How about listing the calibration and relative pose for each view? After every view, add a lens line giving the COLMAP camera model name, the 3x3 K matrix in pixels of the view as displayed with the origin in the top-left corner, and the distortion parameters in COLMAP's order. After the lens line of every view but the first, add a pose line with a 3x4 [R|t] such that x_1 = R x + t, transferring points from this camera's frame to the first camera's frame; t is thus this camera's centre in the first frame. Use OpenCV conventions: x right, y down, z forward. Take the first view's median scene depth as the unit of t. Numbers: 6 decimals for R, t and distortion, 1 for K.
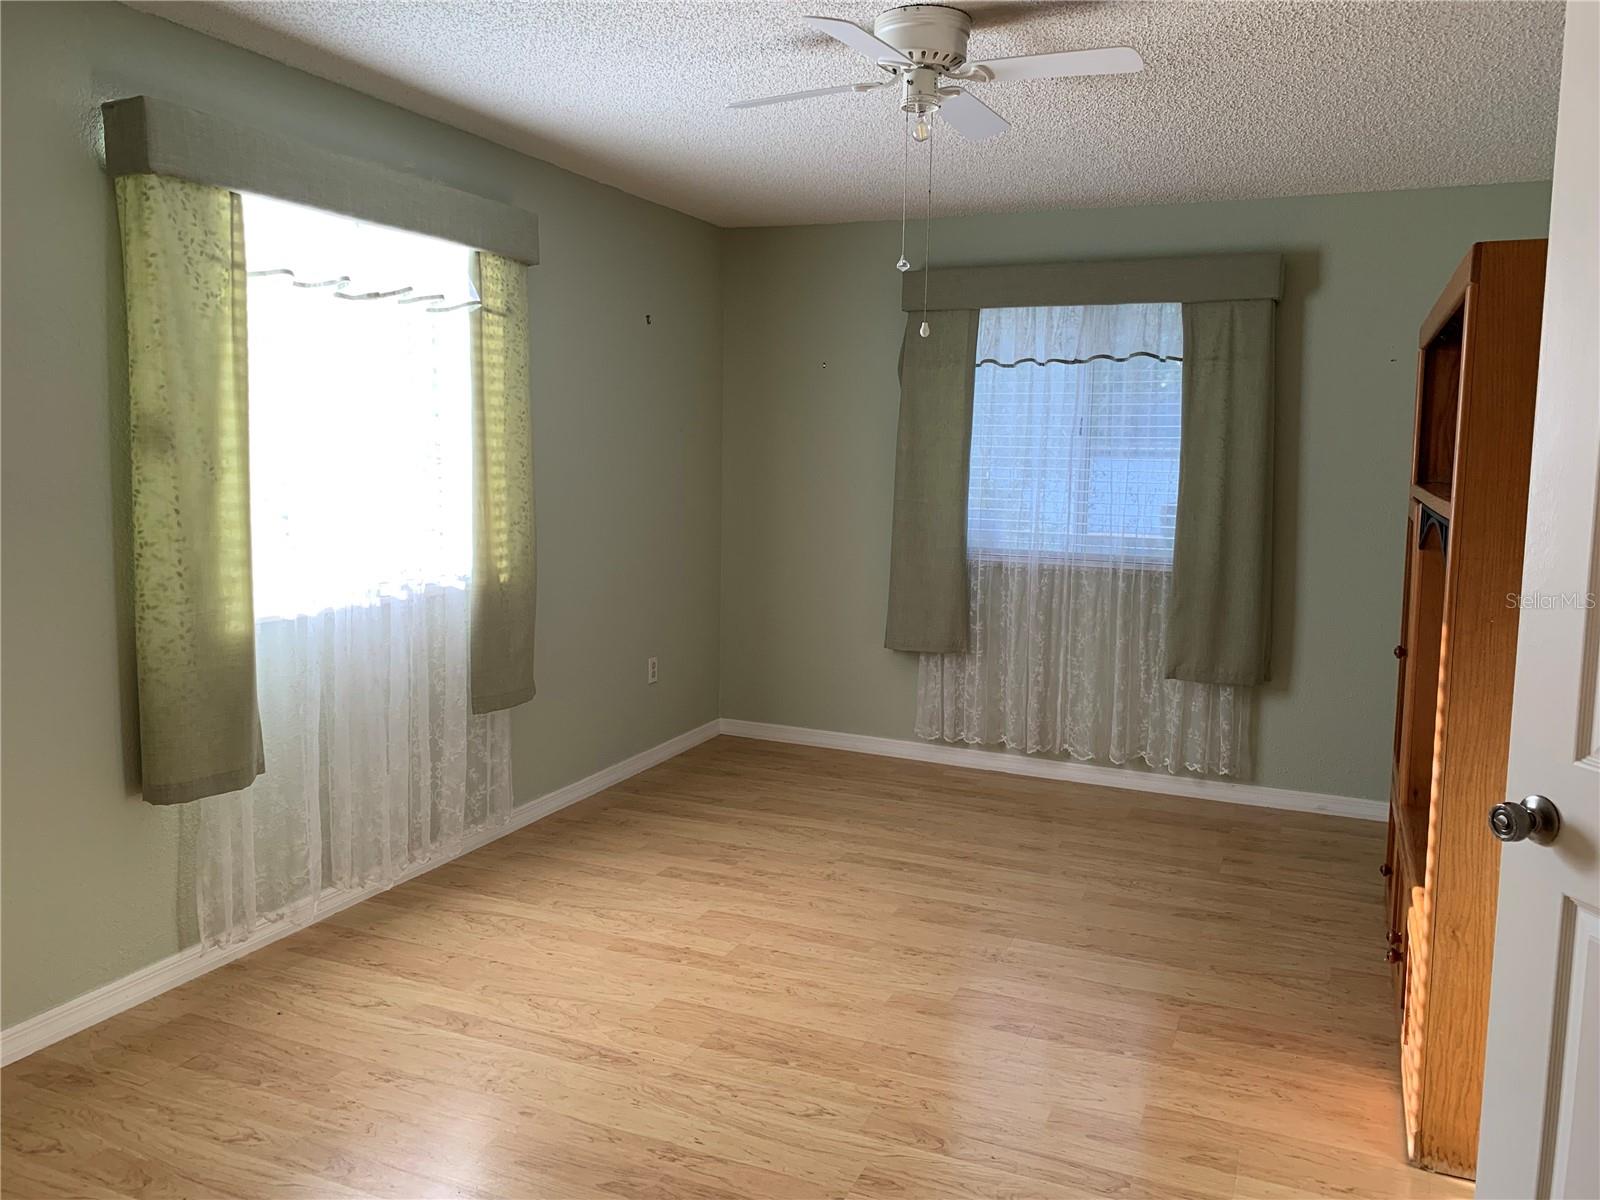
lens RADIAL K [[1220.1, 0, 807.2], [0, 1220.1, 589.7], [0, 0, 1]] dist [0.026784, -0.021137]
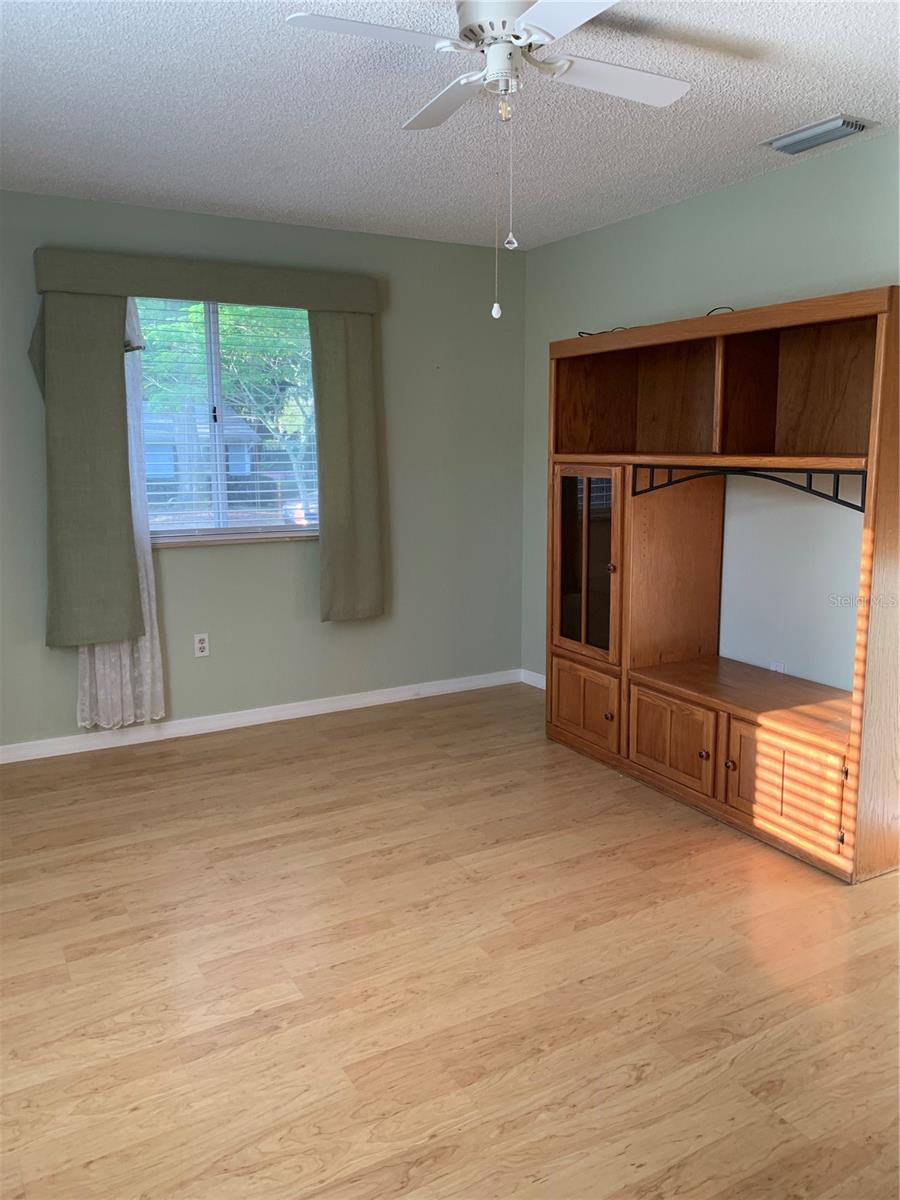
lens RADIAL K [[915.1, 0, 456.0], [0, 915.1, 595.2], [0, 0, 1]] dist [0.026784, -0.021137]
pose [[0.621315, -0.163772, 0.766255, -0.394669], [0.121890, 0.986210, 0.111949, -0.049234], [-0.774022, 0.023843, 0.632709, 0.393053]]
